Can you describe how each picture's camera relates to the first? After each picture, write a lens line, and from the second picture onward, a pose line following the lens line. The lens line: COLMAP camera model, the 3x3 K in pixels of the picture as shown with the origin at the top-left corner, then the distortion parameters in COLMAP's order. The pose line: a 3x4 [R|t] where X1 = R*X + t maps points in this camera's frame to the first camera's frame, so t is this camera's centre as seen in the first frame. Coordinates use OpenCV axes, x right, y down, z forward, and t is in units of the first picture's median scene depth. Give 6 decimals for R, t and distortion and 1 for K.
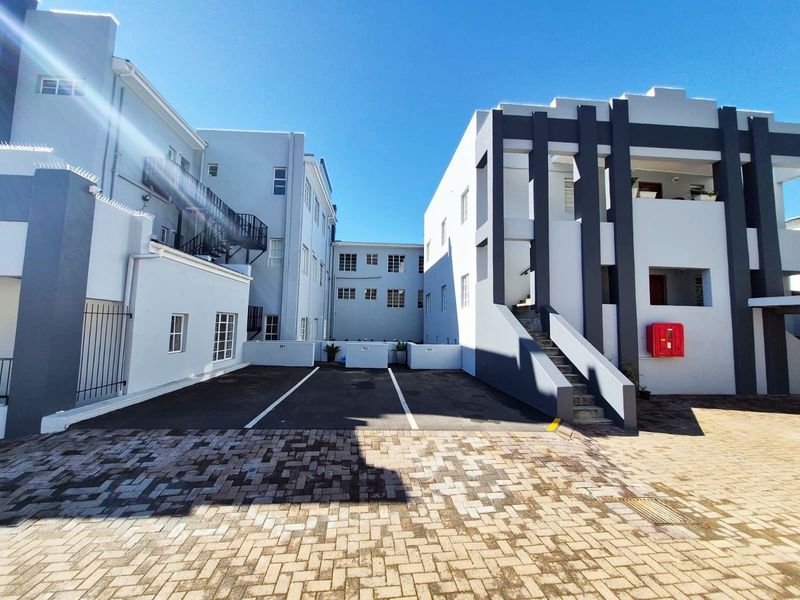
lens RADIAL K [[313.5, 0, 399.5], [0, 313.5, 300.0], [0, 0, 1]] dist [-0.001282, -0.000427]
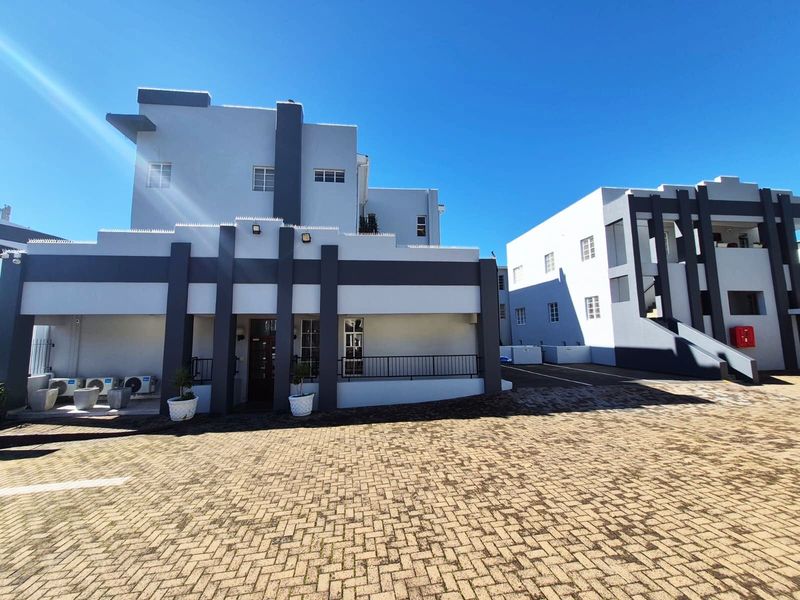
lens RADIAL K [[313.5, 0, 398.0], [0, 313.5, 300.0], [0, 0, 1]] dist [-0.001282, -0.000427]
pose [[0.998563, -0.026902, 0.046341, -0.922327], [0.028176, 0.999237, -0.027060, -0.063157], [-0.045578, 0.028327, 0.998559, -0.493798]]
